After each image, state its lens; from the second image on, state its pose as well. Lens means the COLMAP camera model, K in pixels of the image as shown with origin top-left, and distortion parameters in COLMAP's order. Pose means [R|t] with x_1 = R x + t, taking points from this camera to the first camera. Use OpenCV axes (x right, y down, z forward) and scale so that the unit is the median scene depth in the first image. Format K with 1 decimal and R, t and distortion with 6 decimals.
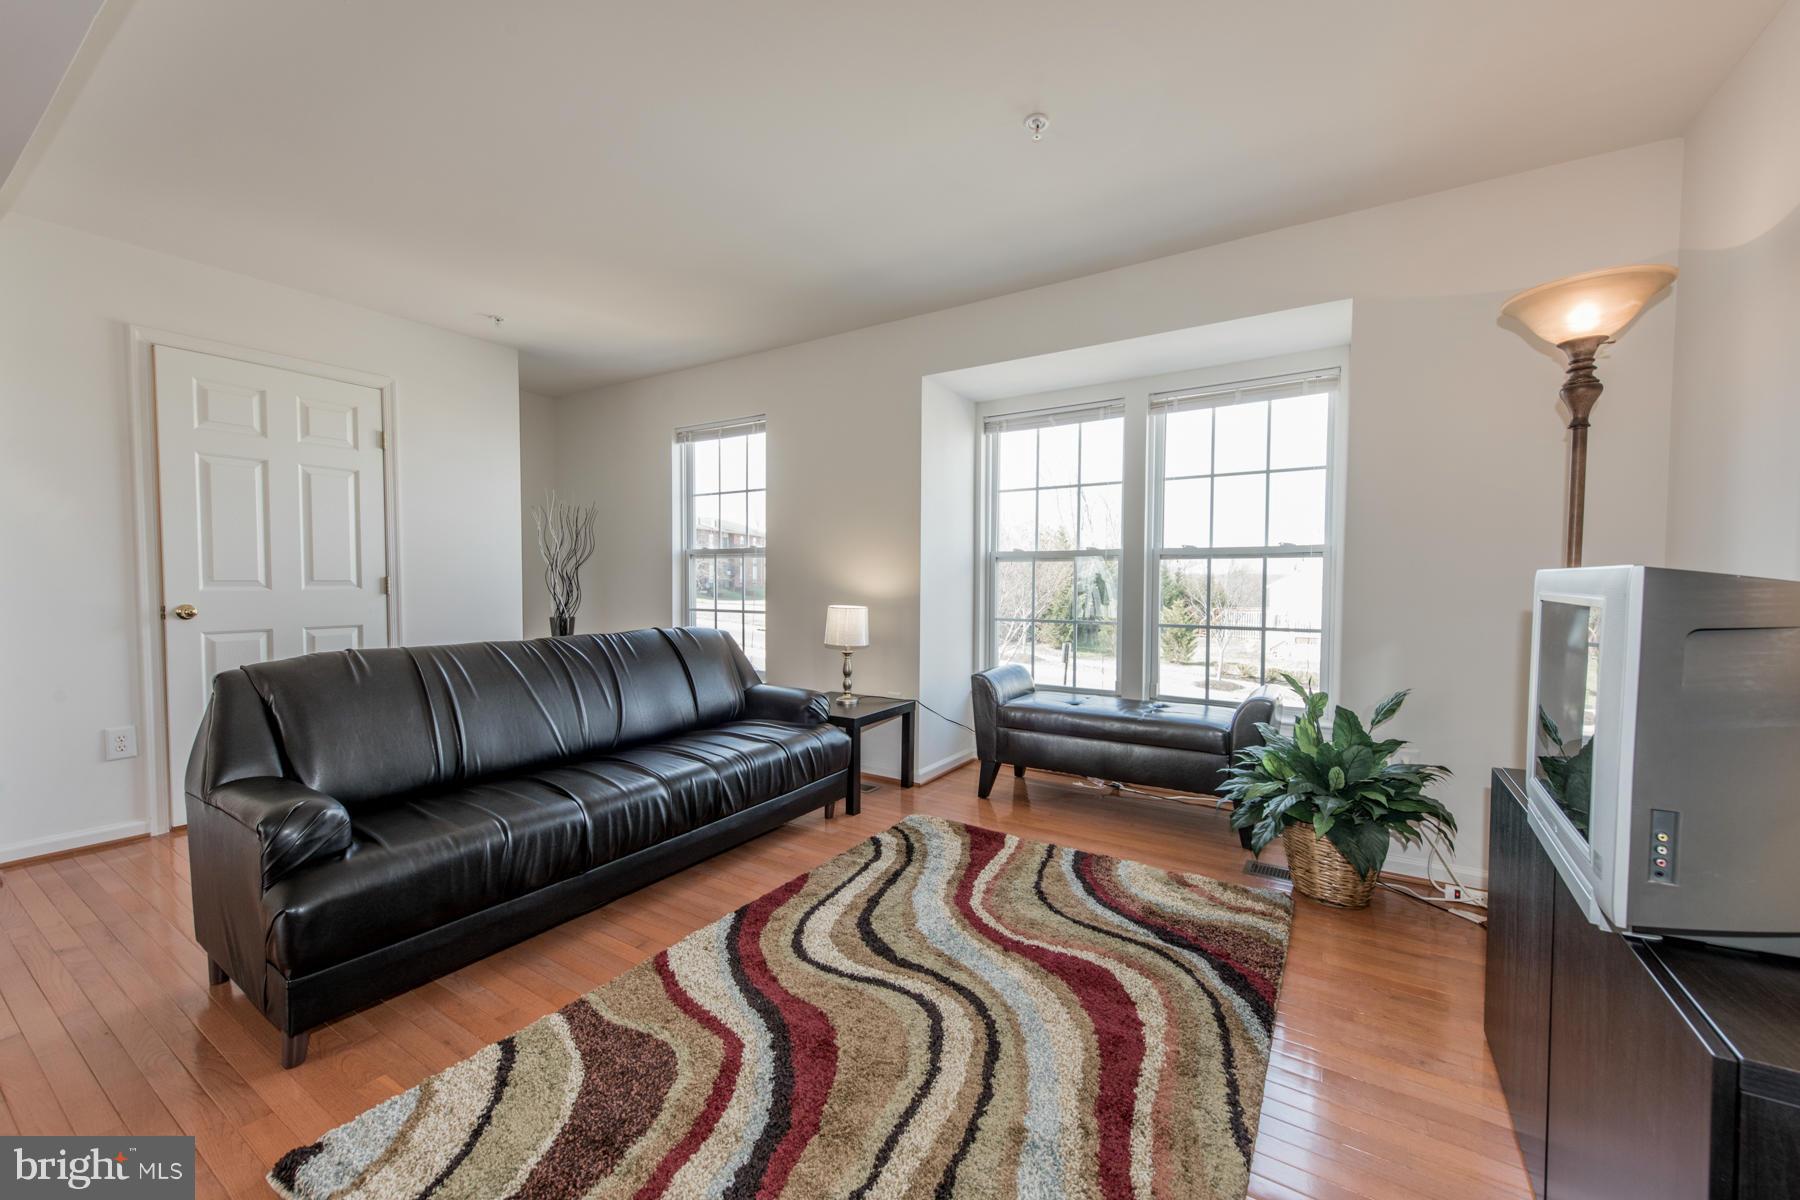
lens RADIAL K [[705.6, 0, 898.9], [0, 705.6, 599.3], [0, 0, 1]] dist [0.016450, -0.005068]
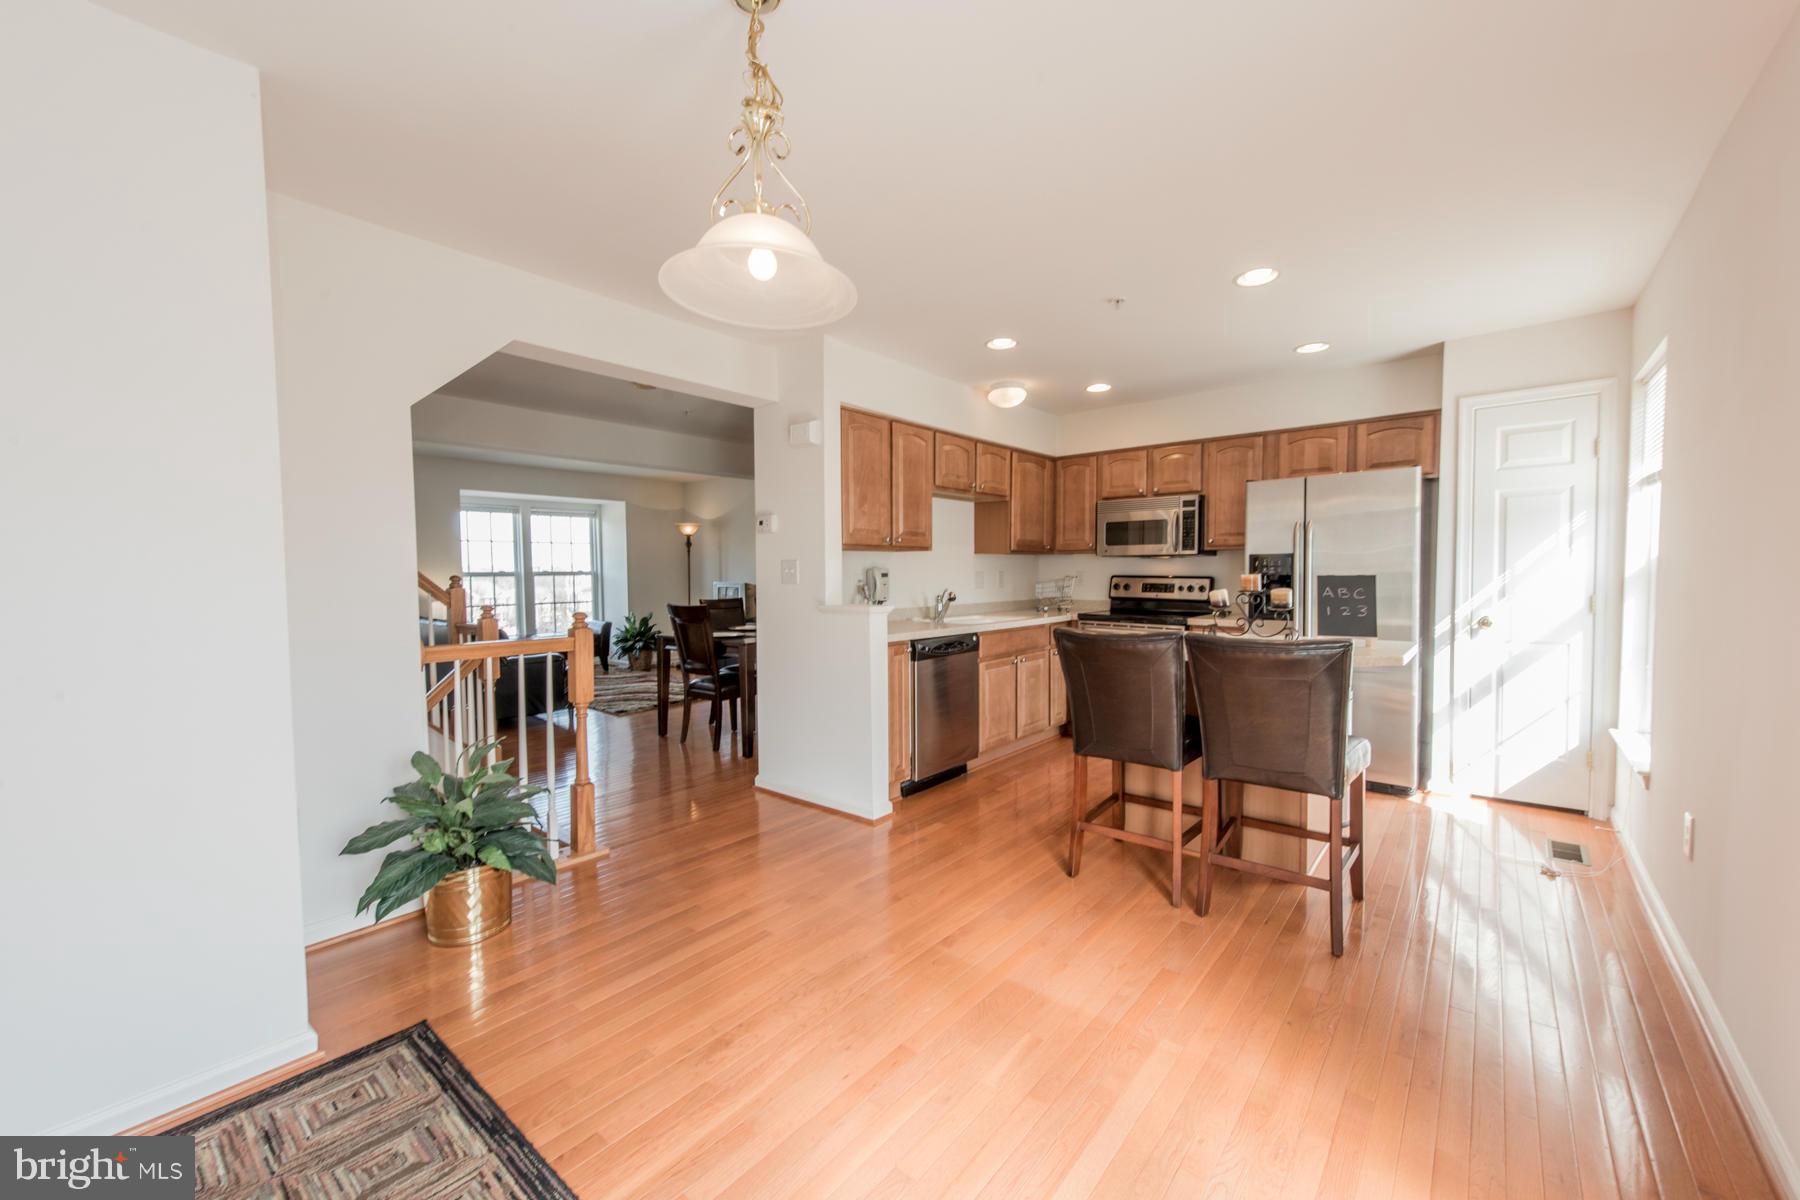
lens RADIAL K [[705.6, 0, 898.0], [0, 705.6, 603.9], [0, 0, 1]] dist [0.016450, -0.005068]
pose [[0.121224, -0.054599, 0.991122, -3.049114], [0.034331, 0.998119, 0.050786, -0.071690], [-0.992031, 0.027870, 0.122870, -0.829101]]
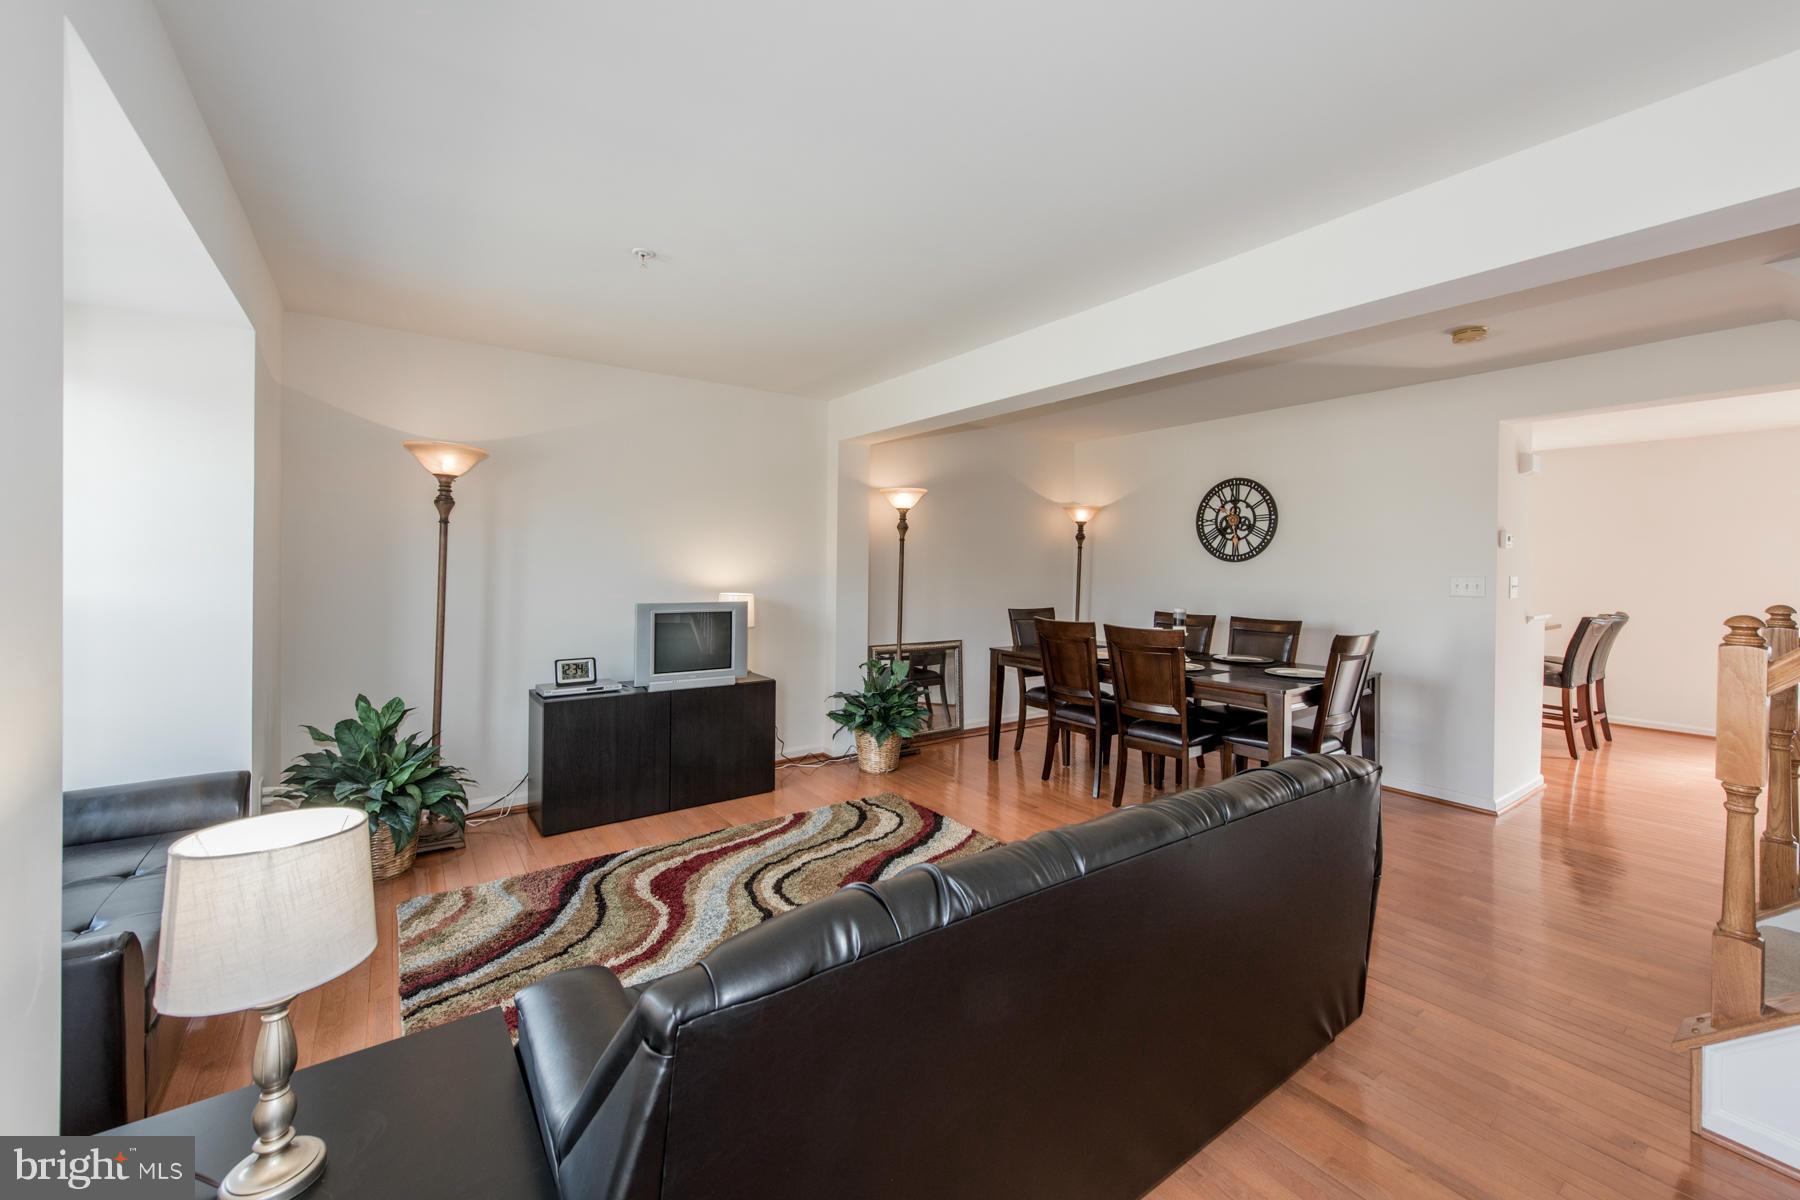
lens RADIAL K [[705.6, 0, 908.8], [0, 705.6, 574.6], [0, 0, 1]] dist [0.016450, -0.005068]
pose [[-0.932047, -0.015481, 0.362006, -0.631990], [-0.002771, 0.999362, 0.035604, -0.150650], [-0.362326, 0.032182, -0.931496, 1.855891]]
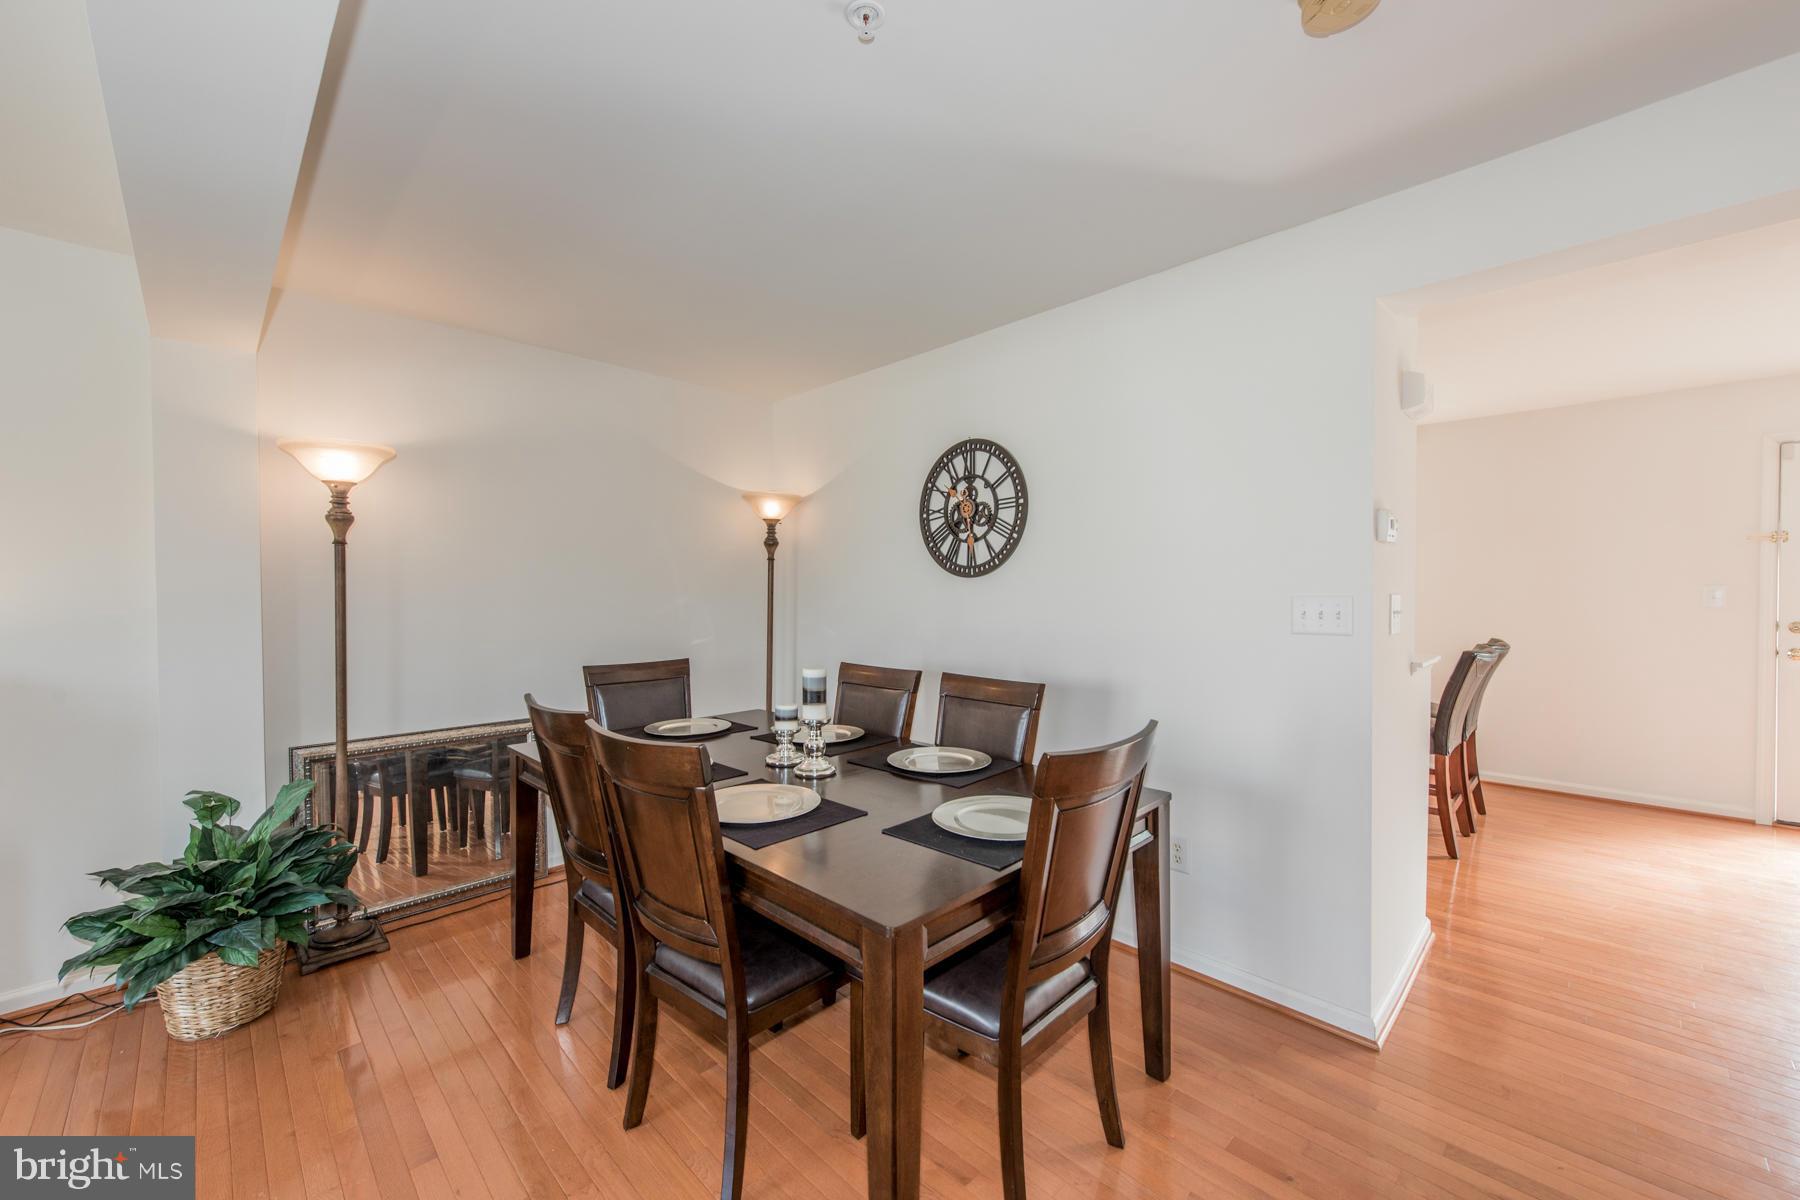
lens RADIAL K [[728.5, 0, 883.3], [0, 728.5, 604.1], [0, 0, 1]] dist [0.012213, -0.002329]
pose [[-0.977152, 0.000644, 0.212539, -0.922675], [0.010500, 0.998921, 0.045248, -0.126721], [-0.212280, 0.046446, -0.976104, 0.787602]]
